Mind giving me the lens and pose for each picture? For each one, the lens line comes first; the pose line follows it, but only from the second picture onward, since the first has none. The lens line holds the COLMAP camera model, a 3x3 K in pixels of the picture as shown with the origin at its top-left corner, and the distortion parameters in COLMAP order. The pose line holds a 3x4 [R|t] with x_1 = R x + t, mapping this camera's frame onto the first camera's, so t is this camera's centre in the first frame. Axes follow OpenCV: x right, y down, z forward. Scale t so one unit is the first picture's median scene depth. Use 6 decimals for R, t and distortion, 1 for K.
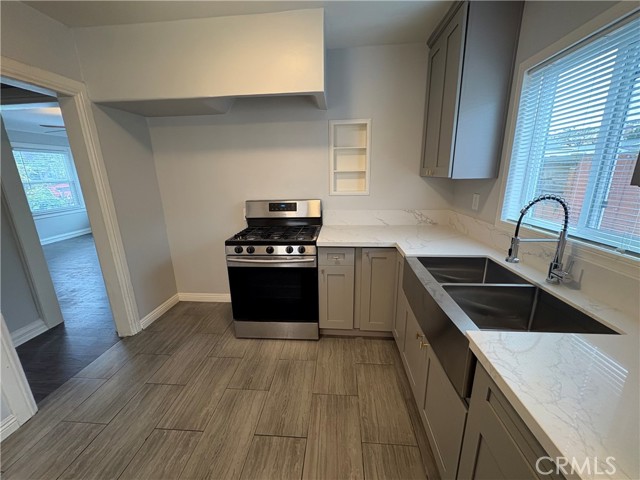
lens RADIAL K [[254.5, 0, 320.1], [0, 254.5, 241.1], [0, 0, 1]] dist [0.002362, -0.000517]
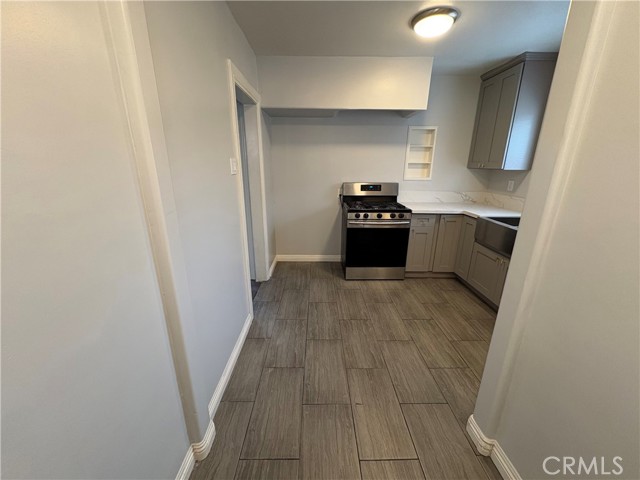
lens RADIAL K [[254.5, 0, 320.9], [0, 254.5, 239.6], [0, 0, 1]] dist [0.002362, -0.000517]
pose [[0.995319, 0.000201, 0.096644, -0.660786], [-0.002923, 0.999603, 0.028021, 0.129102], [-0.096600, -0.028172, 0.994925, -0.418202]]
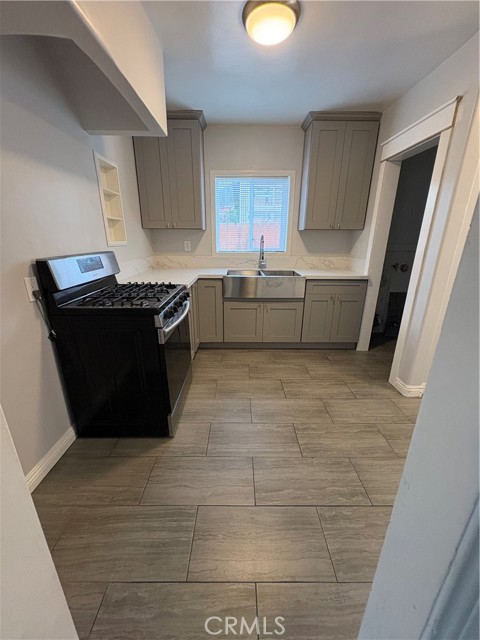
lens RADIAL K [[254.5, 0, 240.7], [0, 254.5, 320.6], [0, 0, 1]] dist [0.002362, -0.000517]
pose [[-0.086542, -0.293345, 0.952082, -1.050291], [0.252035, 0.918133, 0.305794, -0.123444], [-0.963841, 0.266422, -0.005523, 0.790651]]
